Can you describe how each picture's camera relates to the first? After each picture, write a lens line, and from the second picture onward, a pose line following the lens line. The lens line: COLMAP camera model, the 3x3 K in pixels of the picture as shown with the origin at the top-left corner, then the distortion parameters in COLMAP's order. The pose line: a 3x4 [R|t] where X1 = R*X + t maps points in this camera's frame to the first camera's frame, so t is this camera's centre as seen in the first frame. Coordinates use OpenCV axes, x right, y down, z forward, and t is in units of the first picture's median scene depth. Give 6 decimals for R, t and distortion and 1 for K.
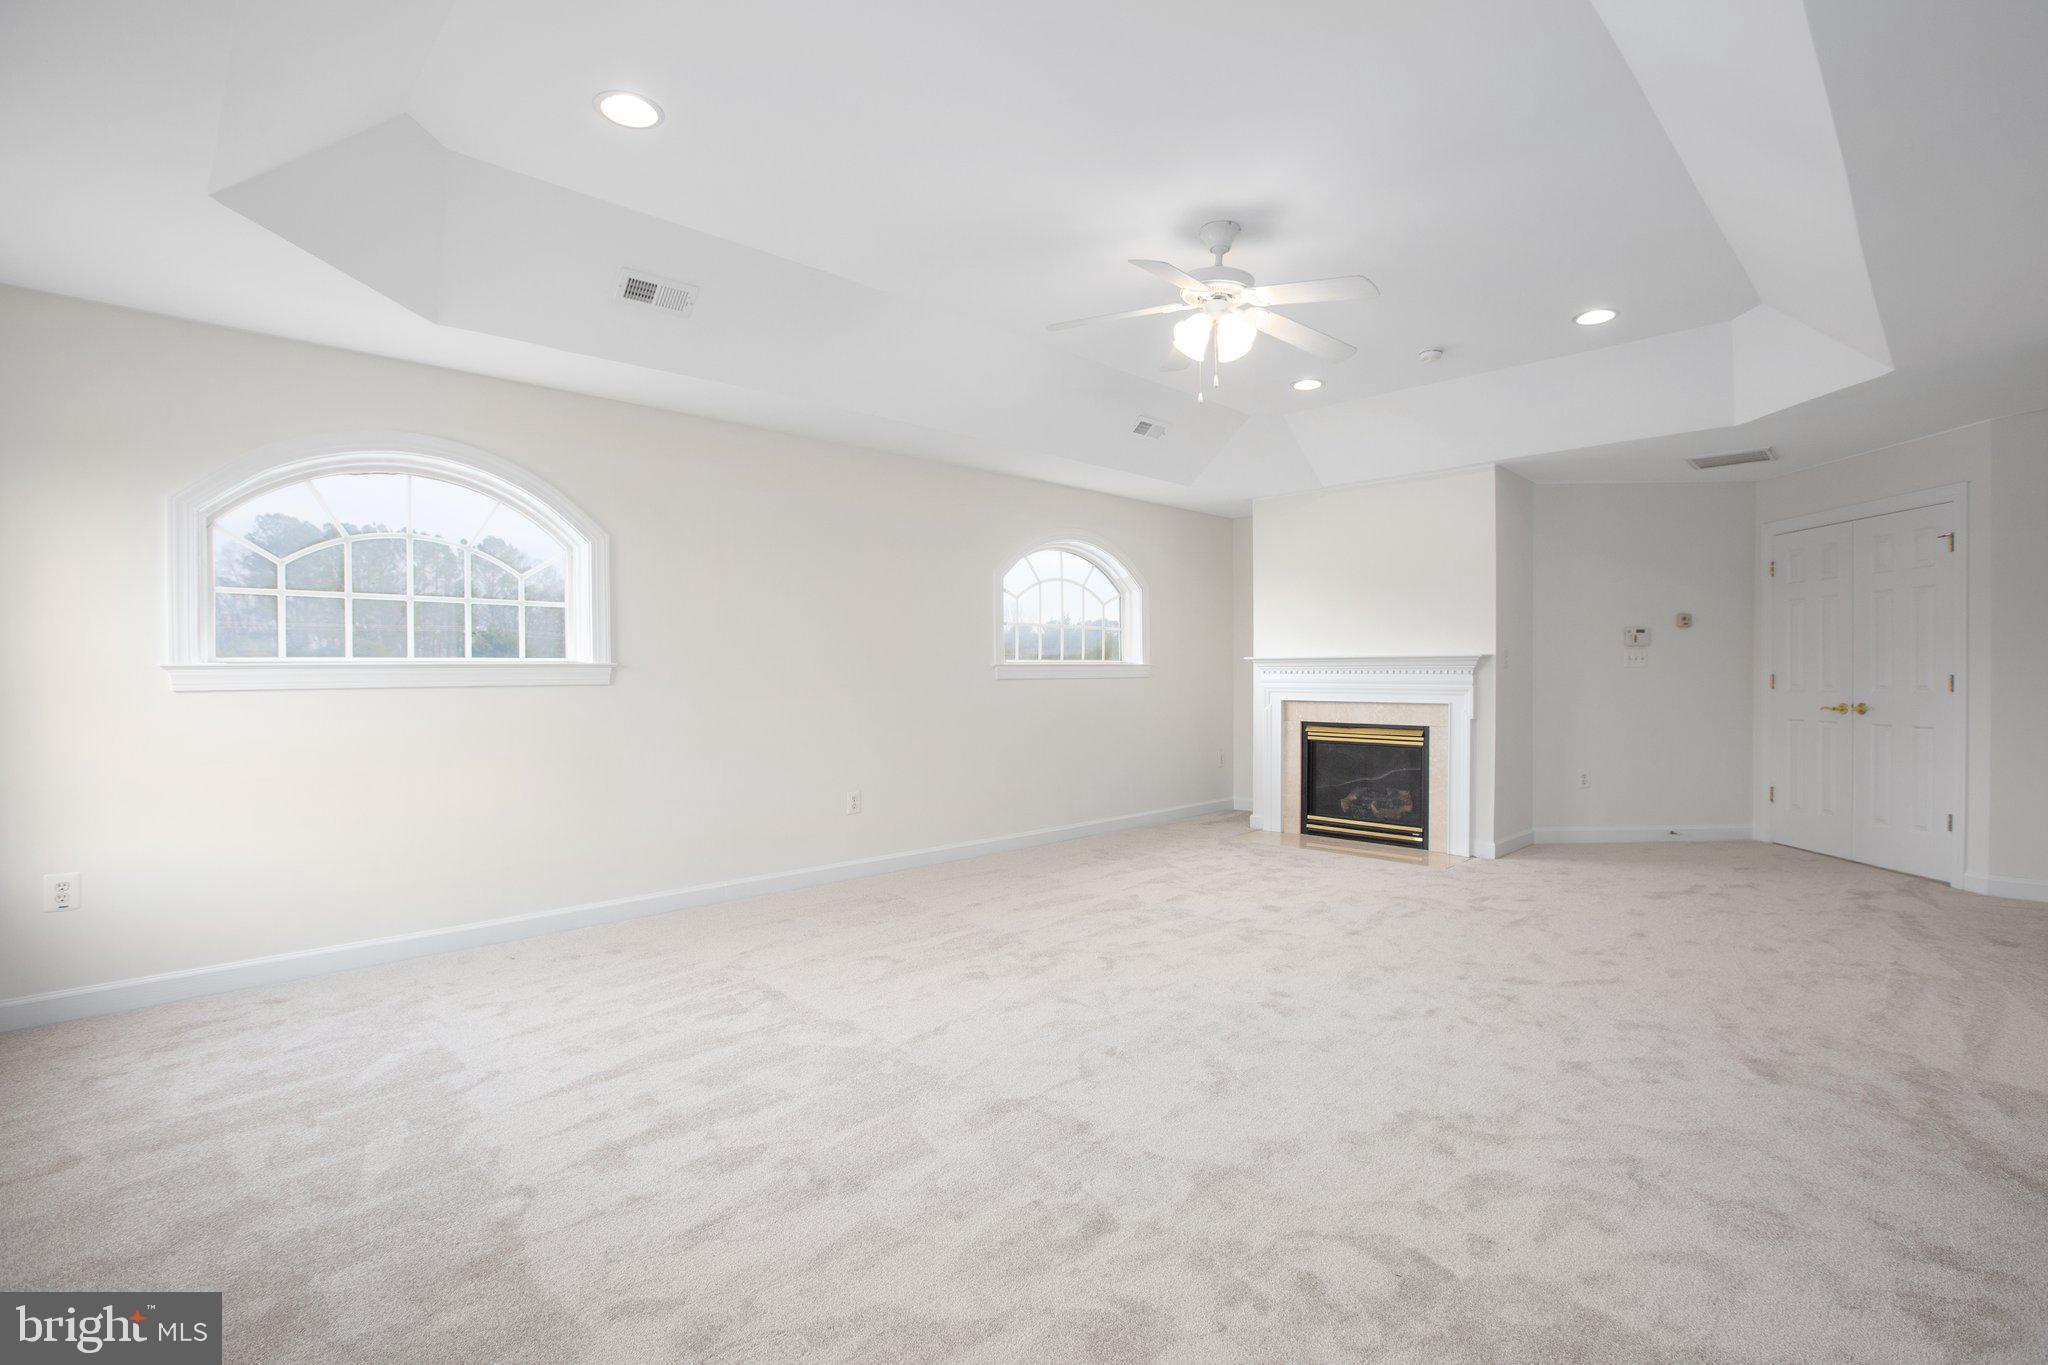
lens RADIAL K [[929.2, 0, 1023.9], [0, 929.2, 682.8], [0, 0, 1]] dist [-0.025668, 0.007872]
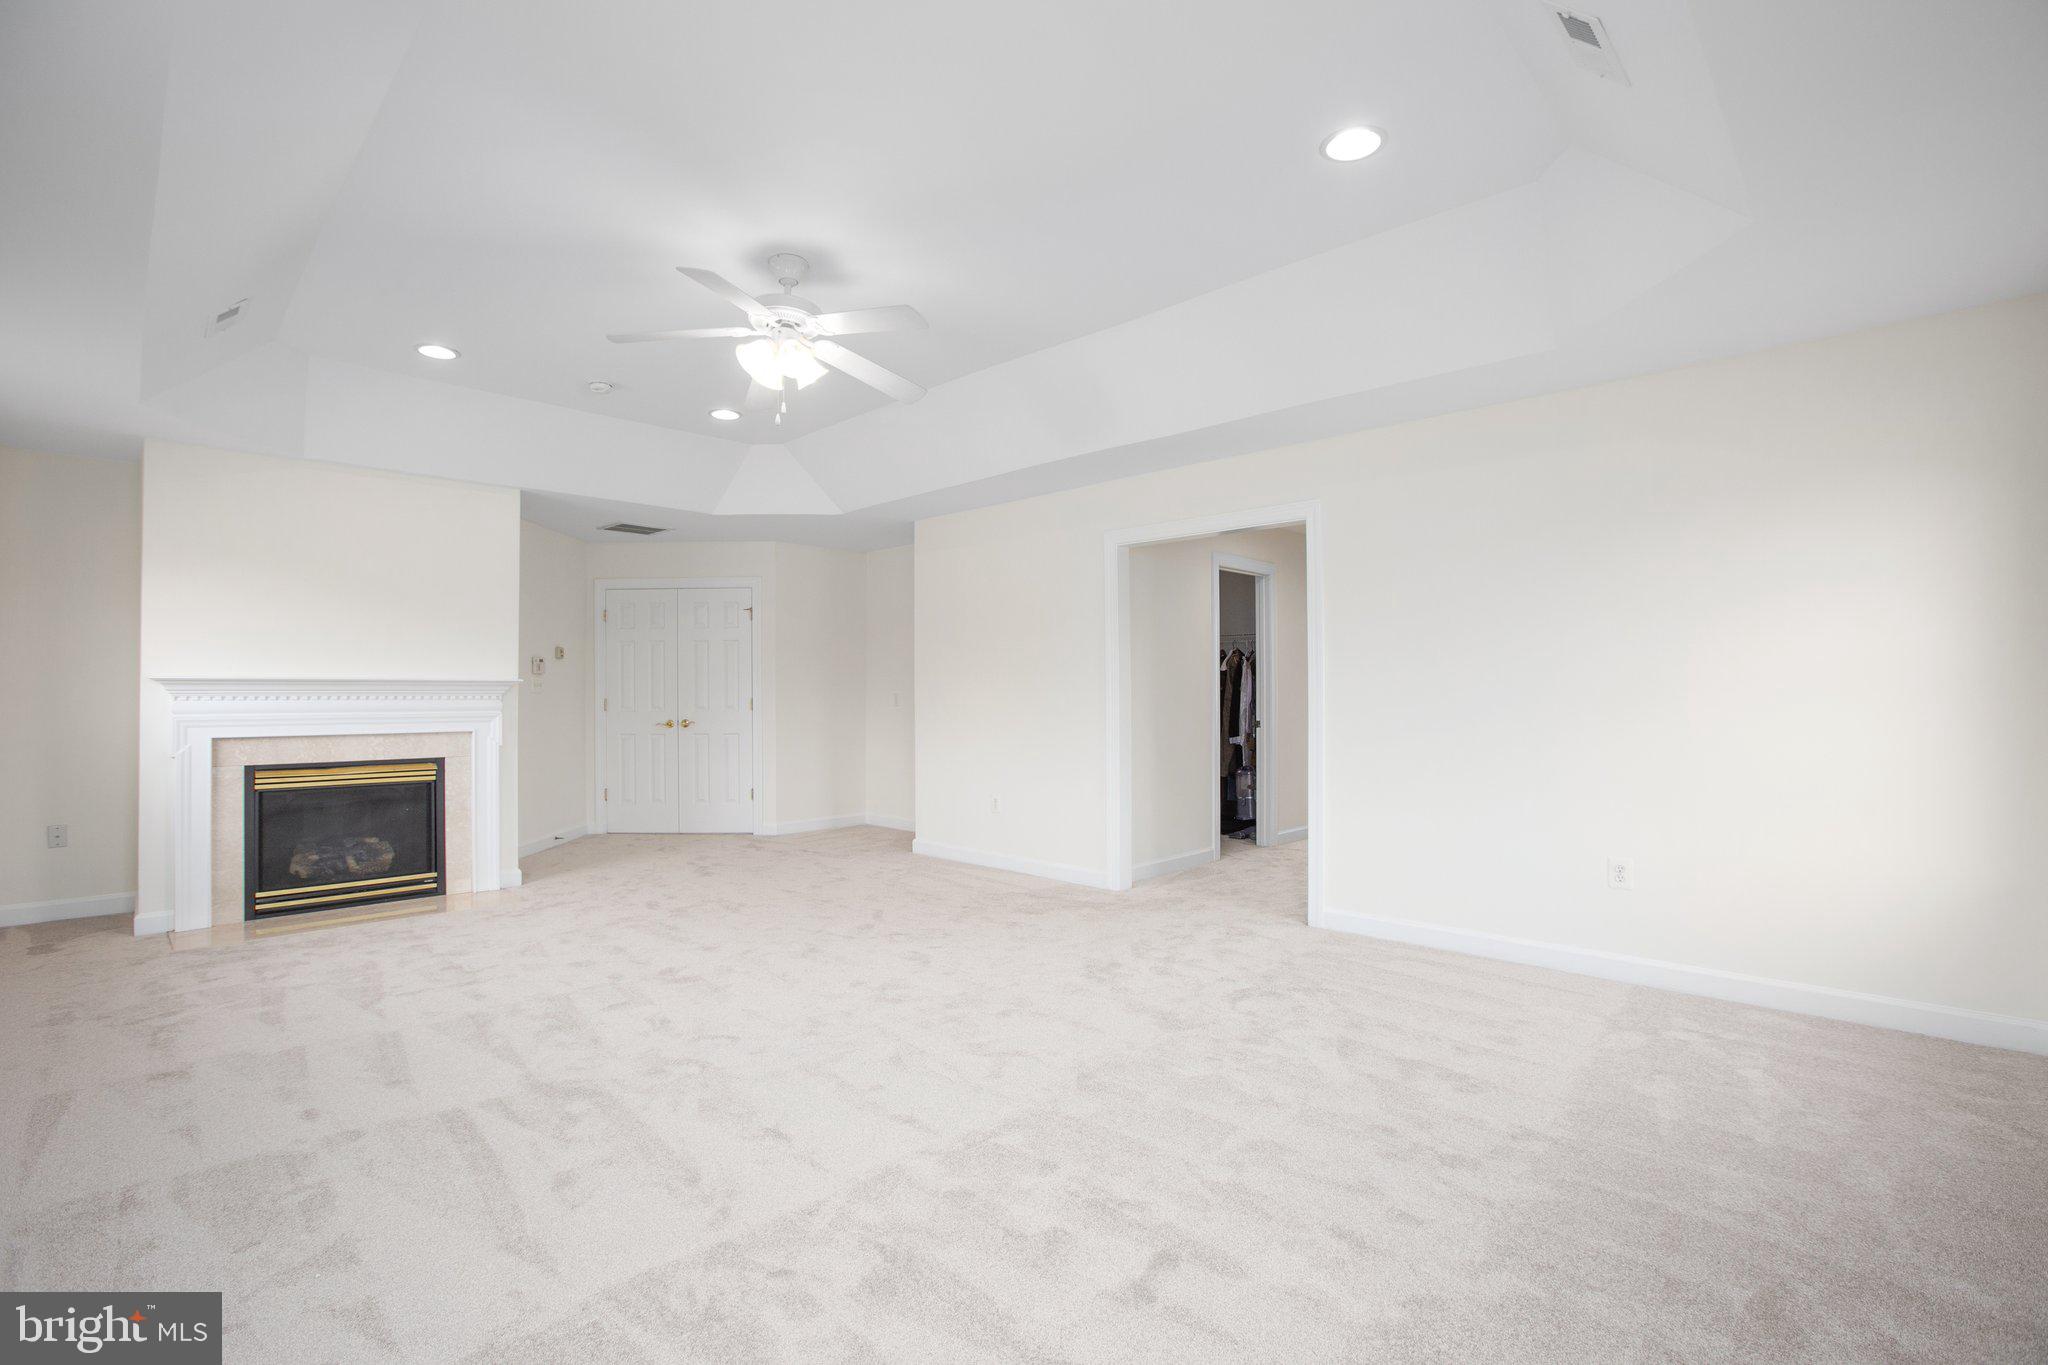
lens RADIAL K [[929.2, 0, 1022.7], [0, 929.2, 698.5], [0, 0, 1]] dist [-0.025668, 0.007872]
pose [[-0.009088, -0.000564, 0.999959, -0.464475], [0.011670, 0.999932, 0.000670, -0.004898], [-0.999891, 0.011675, -0.009080, 0.439290]]
